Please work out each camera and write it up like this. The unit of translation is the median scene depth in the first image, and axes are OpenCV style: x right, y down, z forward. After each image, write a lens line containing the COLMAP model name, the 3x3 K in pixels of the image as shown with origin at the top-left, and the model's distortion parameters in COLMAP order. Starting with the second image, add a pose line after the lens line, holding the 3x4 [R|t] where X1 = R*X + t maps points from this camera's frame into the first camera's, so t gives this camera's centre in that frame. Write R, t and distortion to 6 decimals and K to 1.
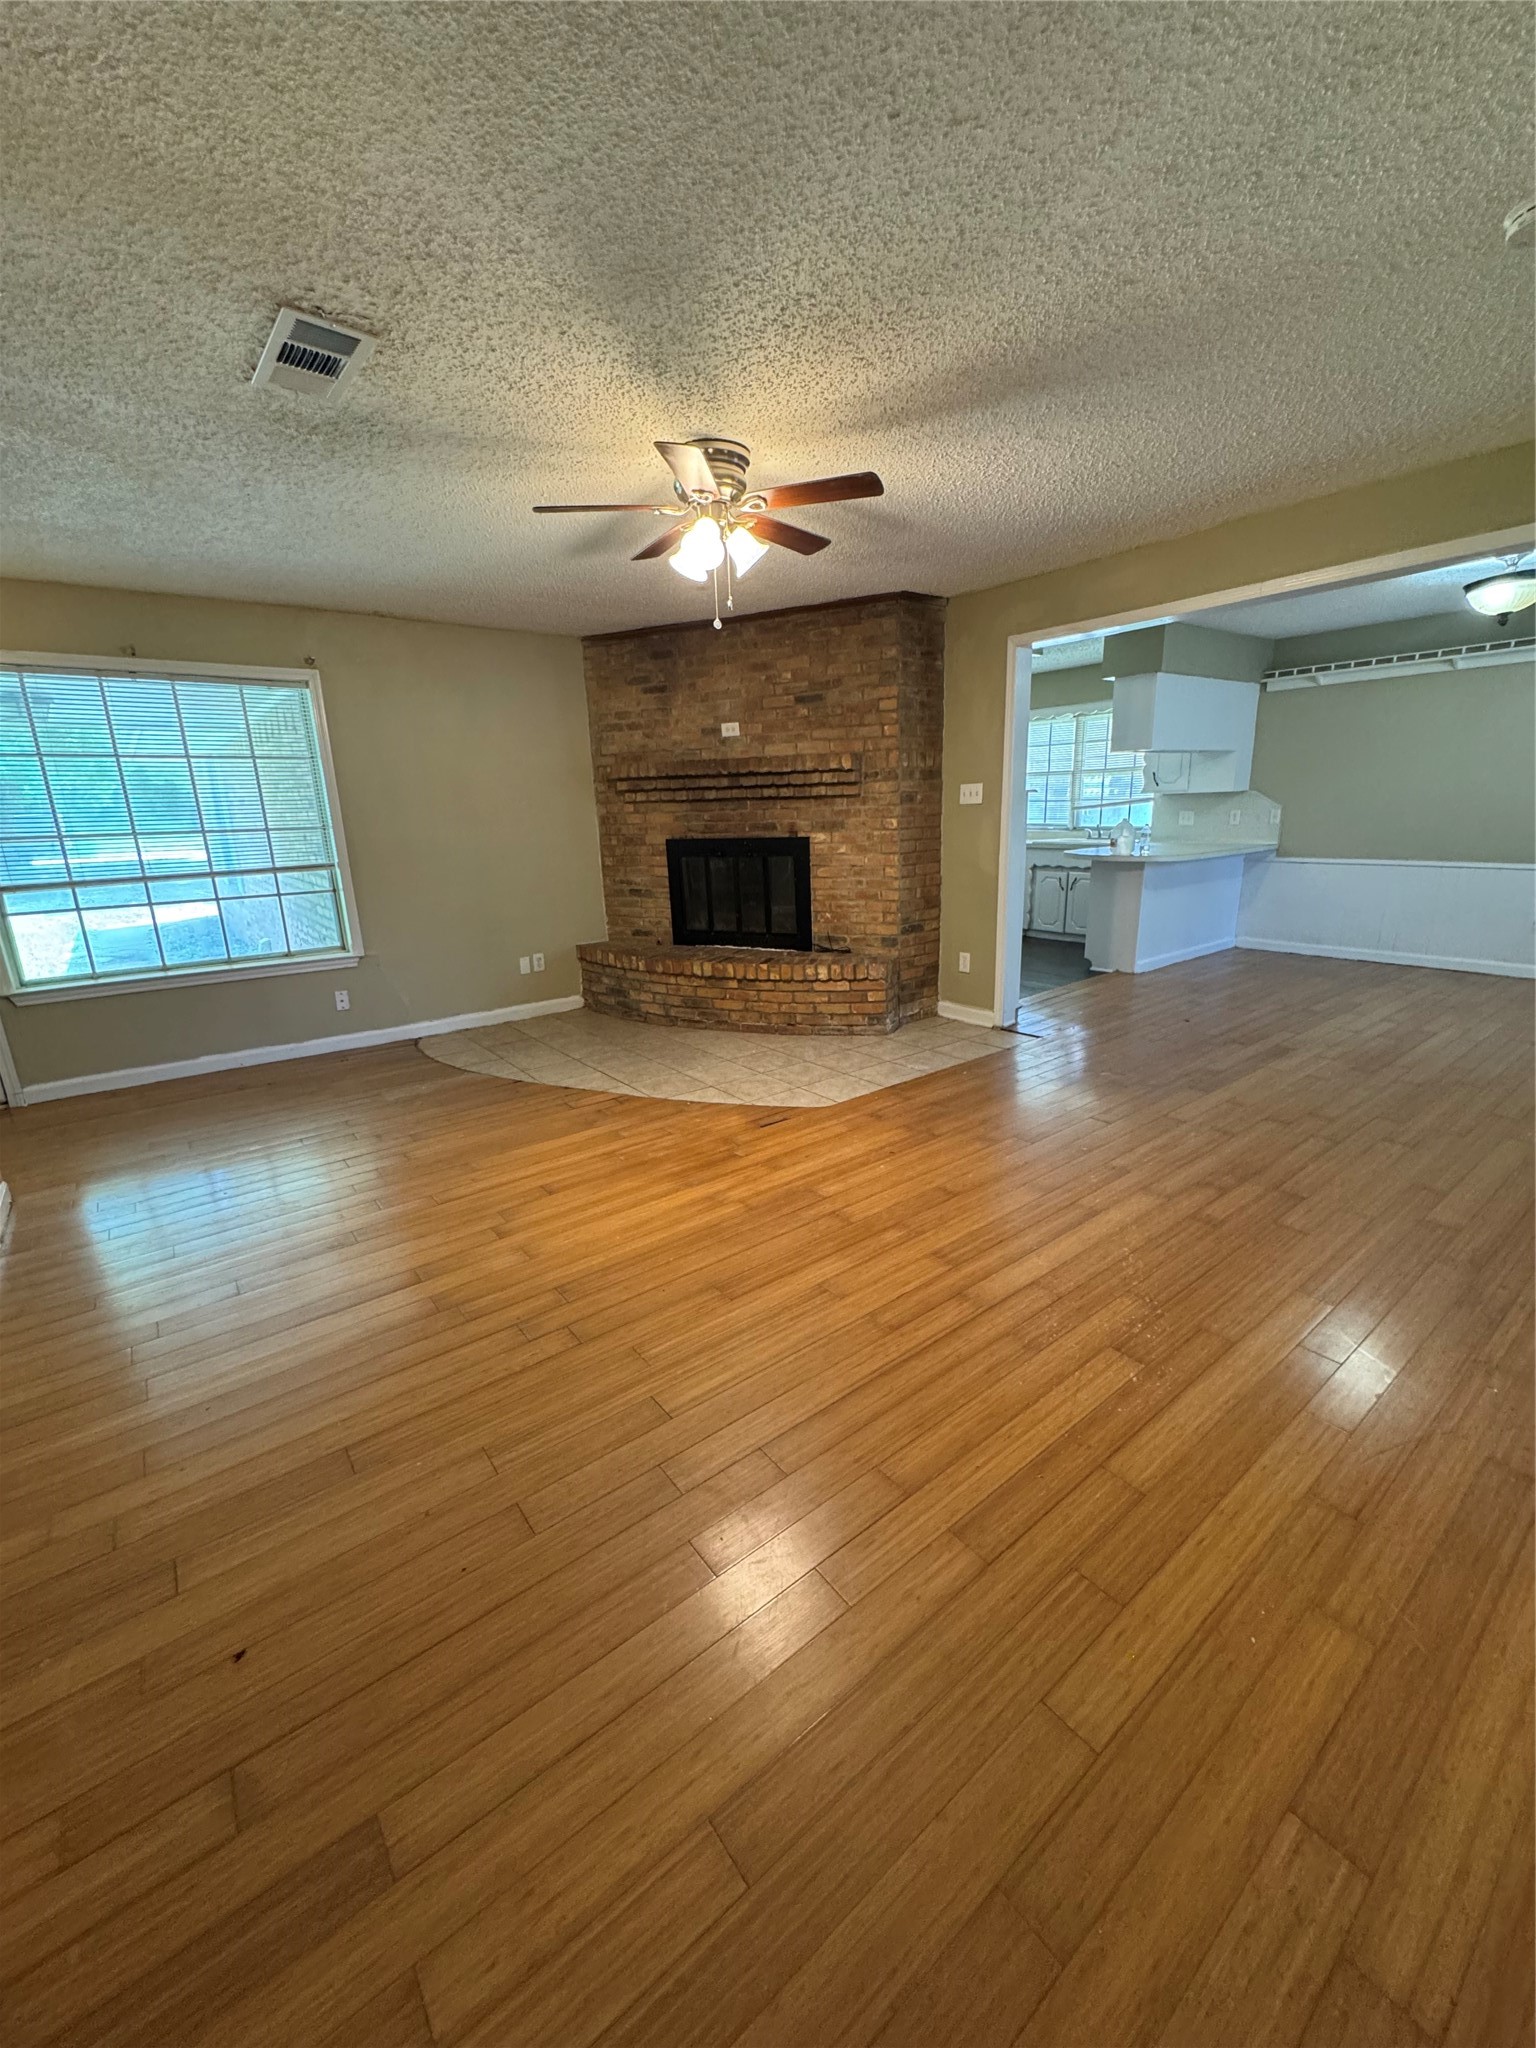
lens RADIAL K [[819.7, 0, 769.8], [0, 819.7, 1021.3], [0, 0, 1]] dist [-0.002948, 0.000419]
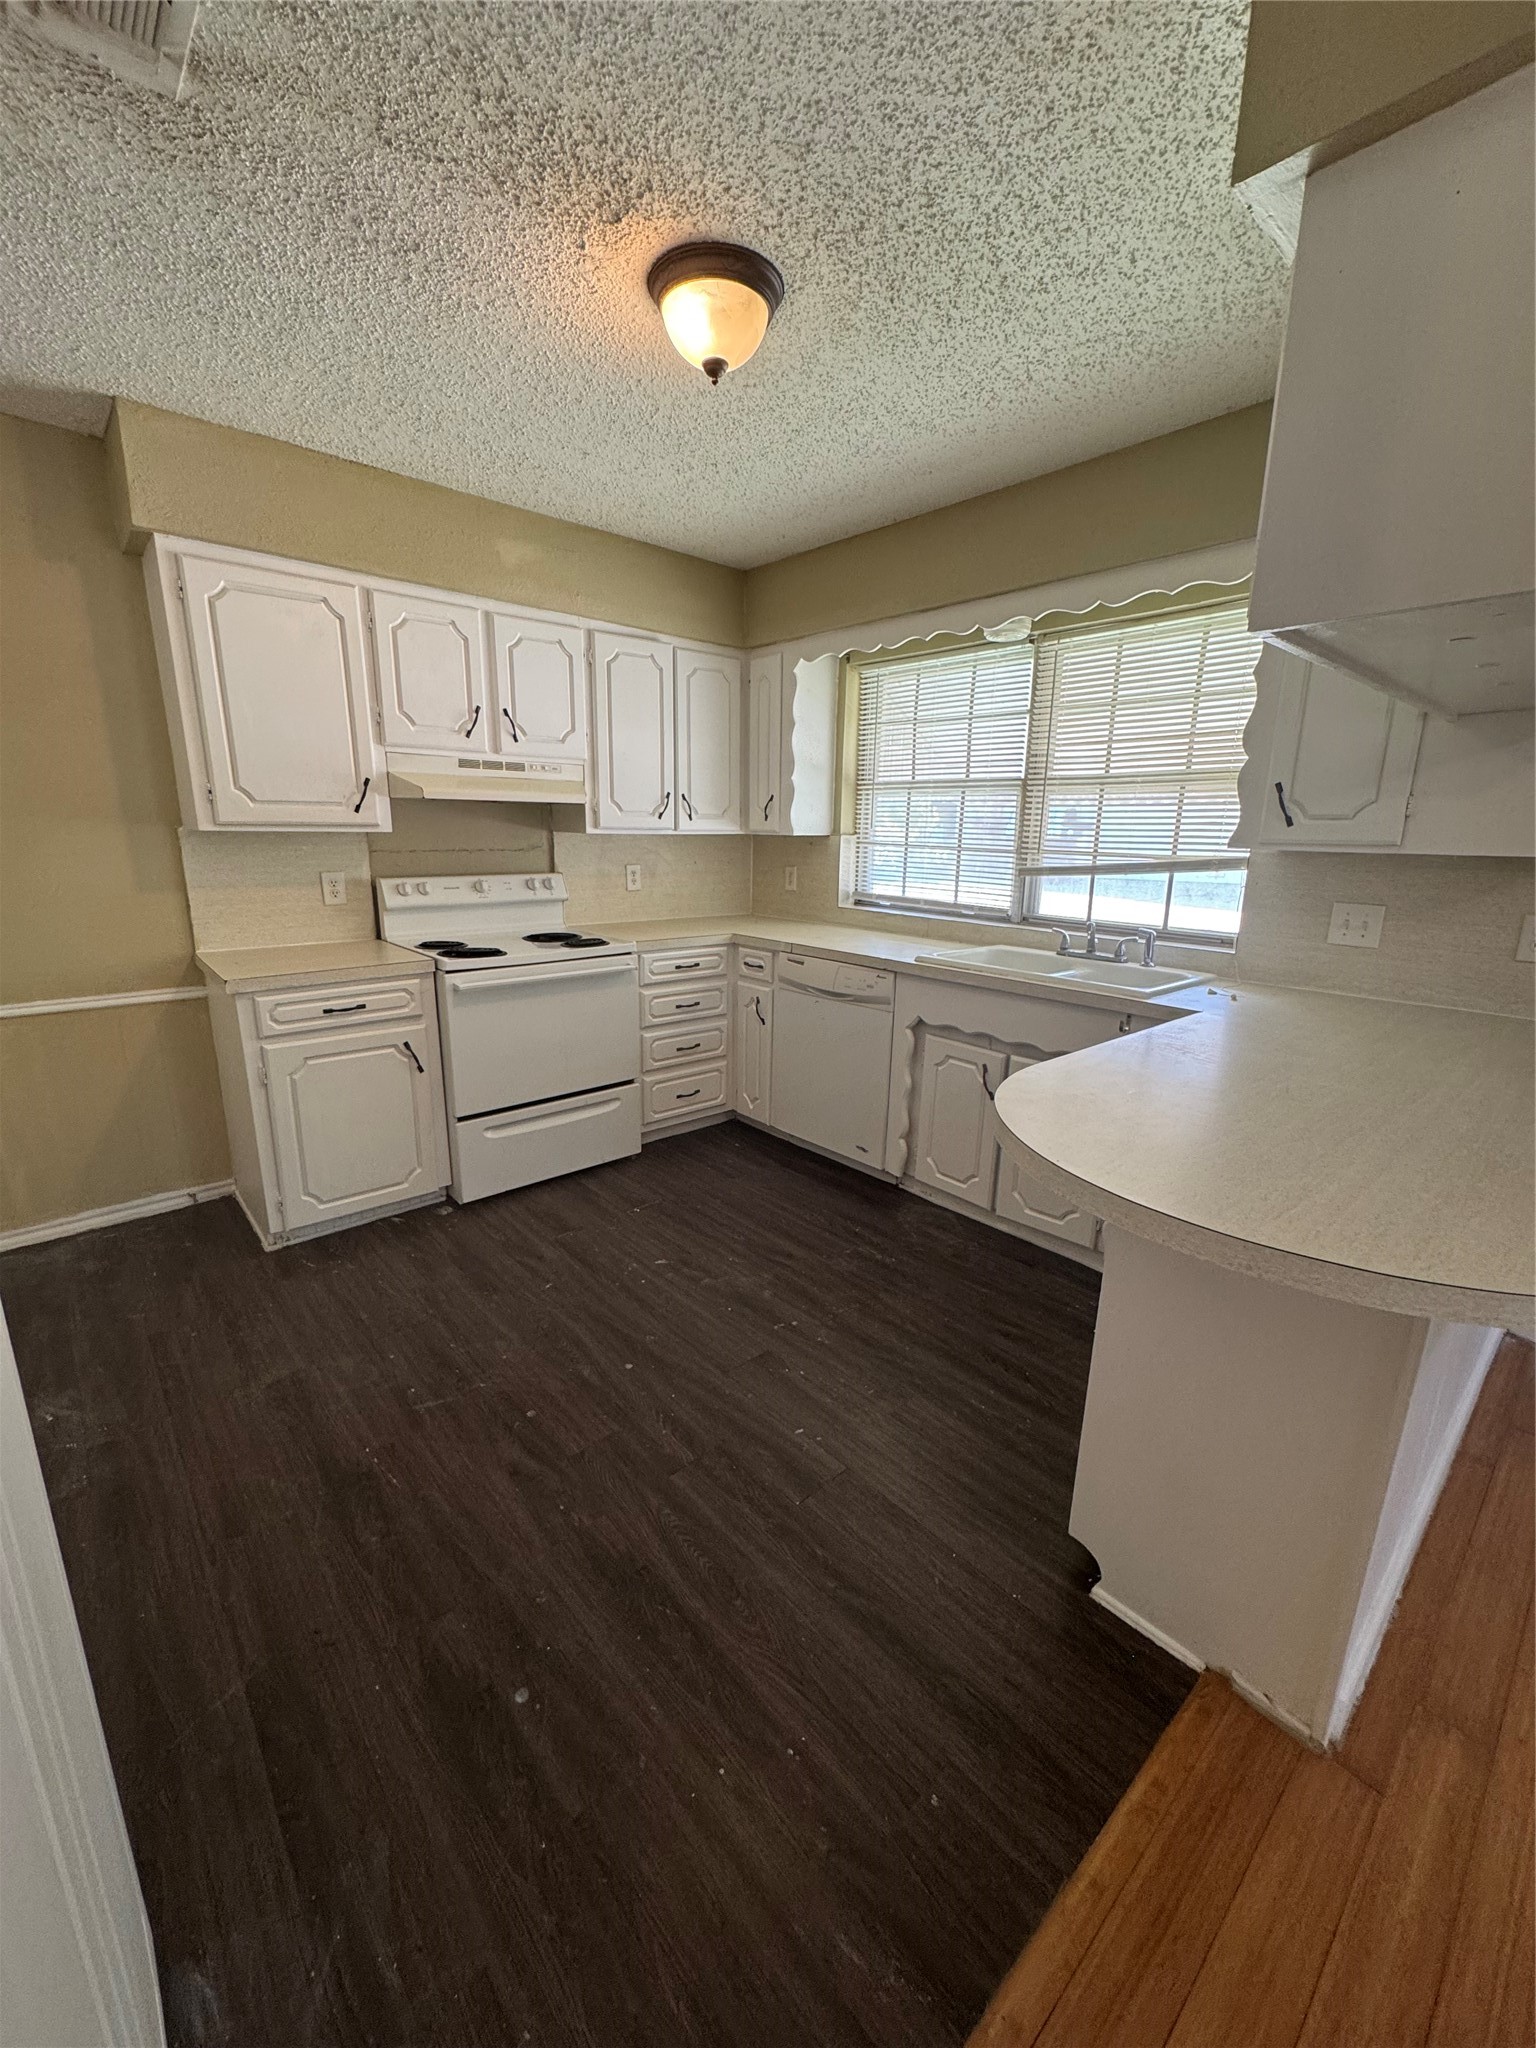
lens RADIAL K [[819.7, 0, 769.3], [0, 819.7, 1023.5], [0, 0, 1]] dist [-0.002948, 0.000419]
pose [[0.996746, 0.032715, 0.073673, 0.354066], [-0.030903, 0.999194, -0.025613, -0.277435], [-0.074452, 0.023253, 0.996953, 0.984524]]
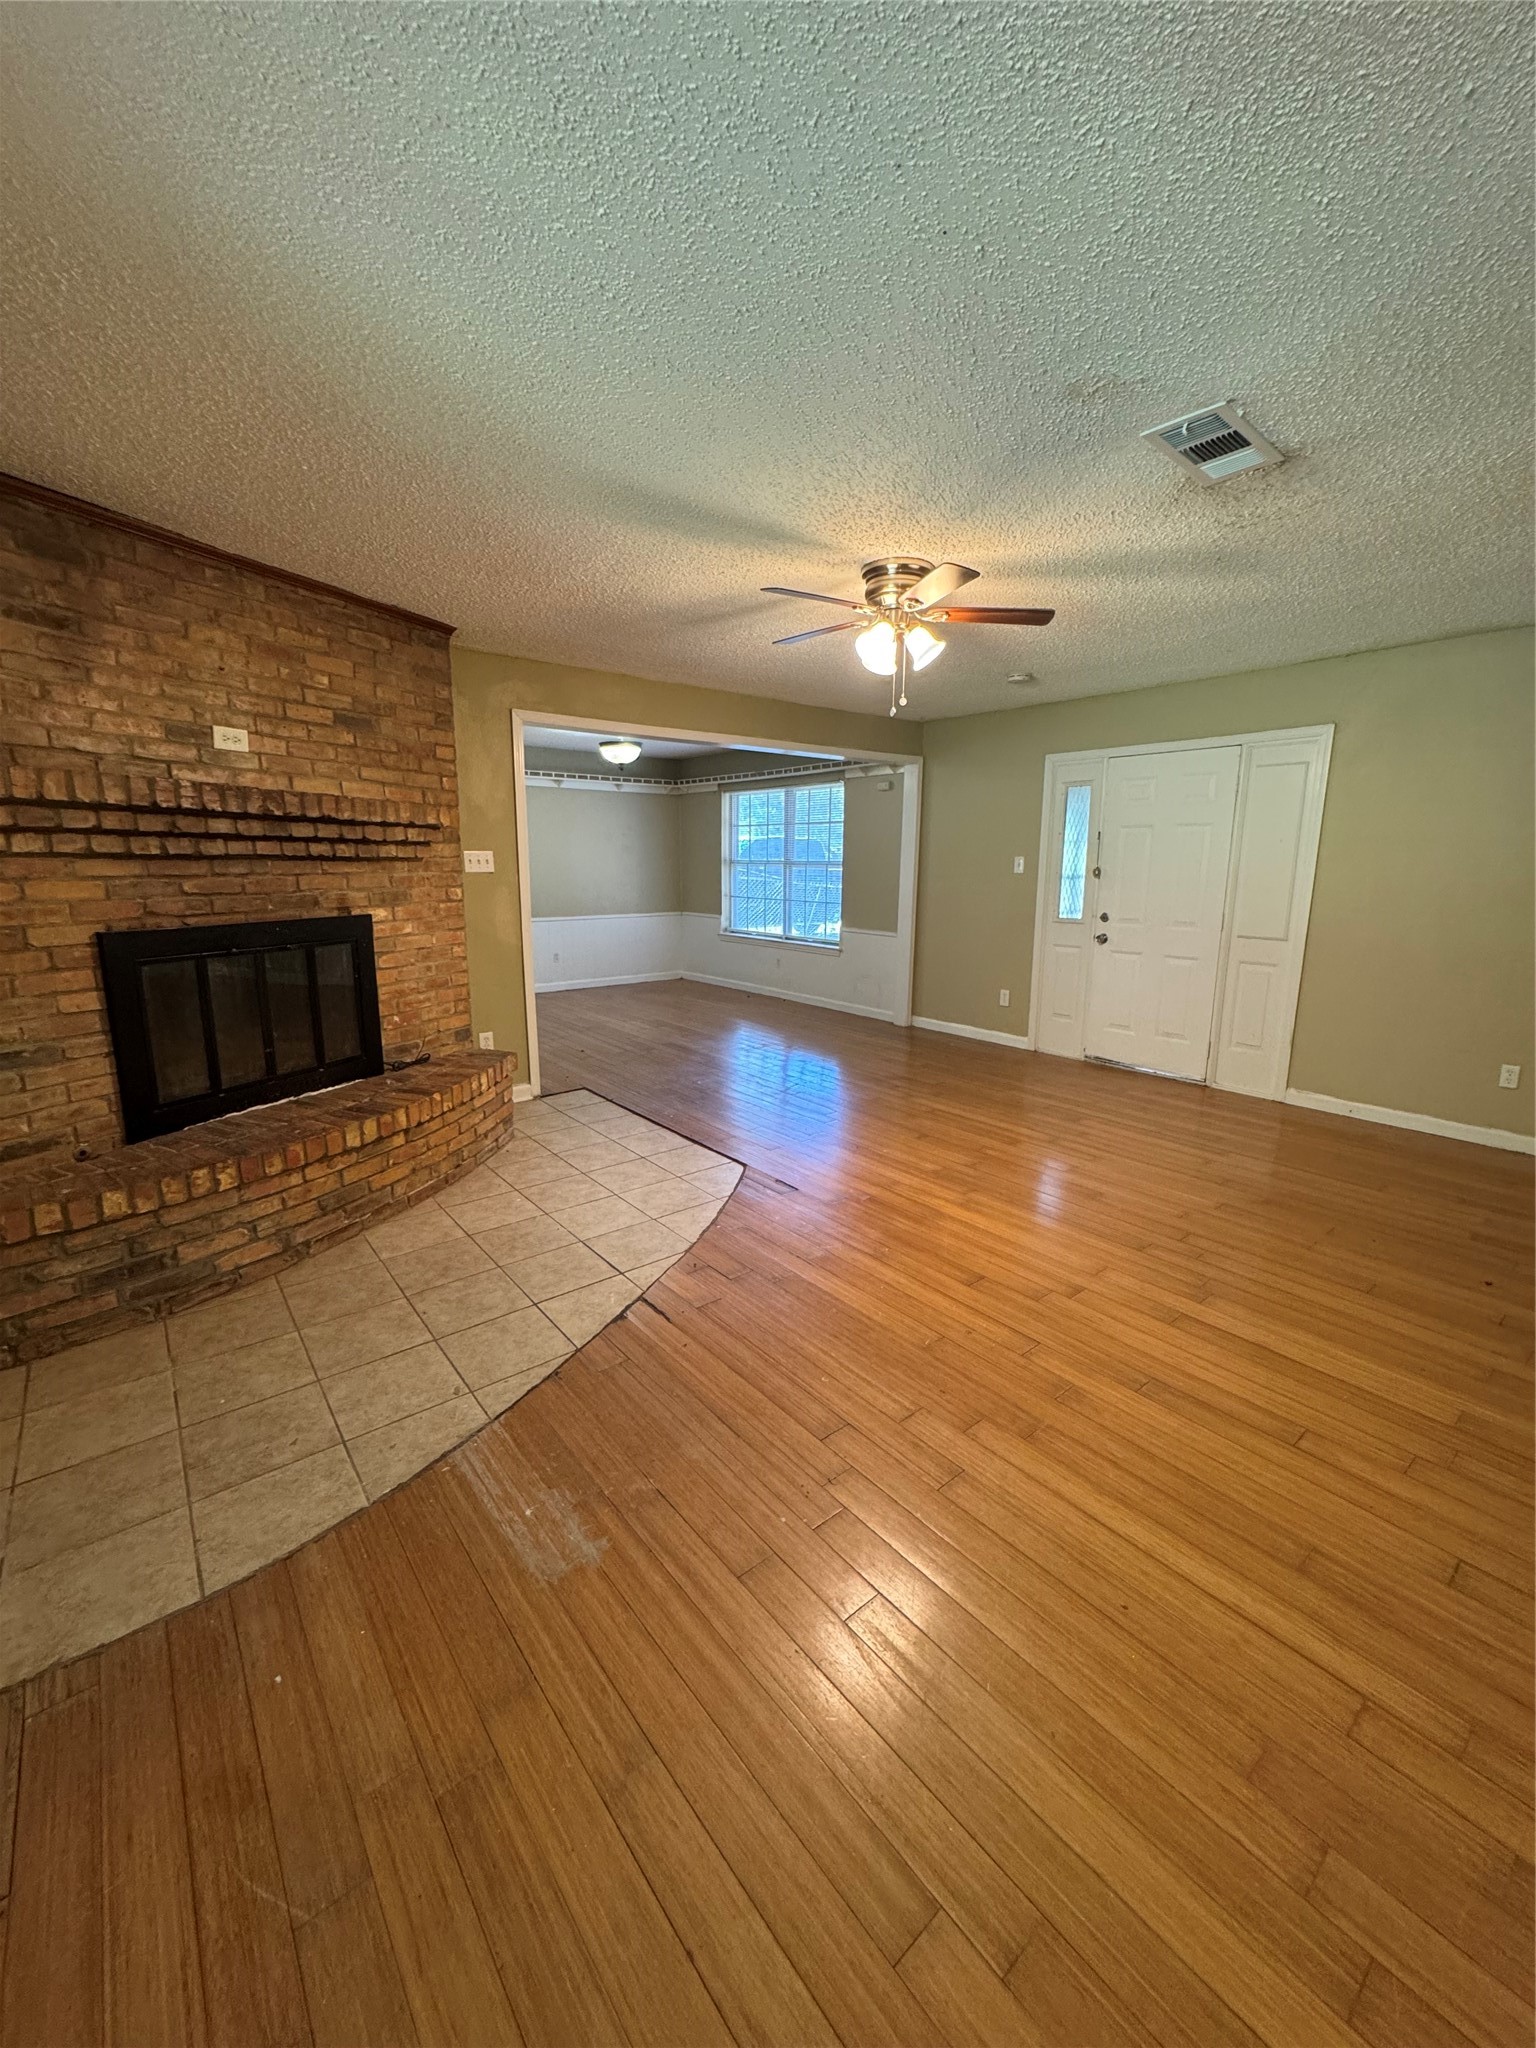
lens RADIAL K [[819.7, 0, 767.5], [0, 819.7, 1021.5], [0, 0, 1]] dist [-0.002948, 0.000419]
pose [[-0.023462, -0.161379, 0.986614, -0.674595], [0.251242, 0.954261, 0.162062, -0.166278], [-0.967640, 0.251681, 0.018157, 0.683430]]
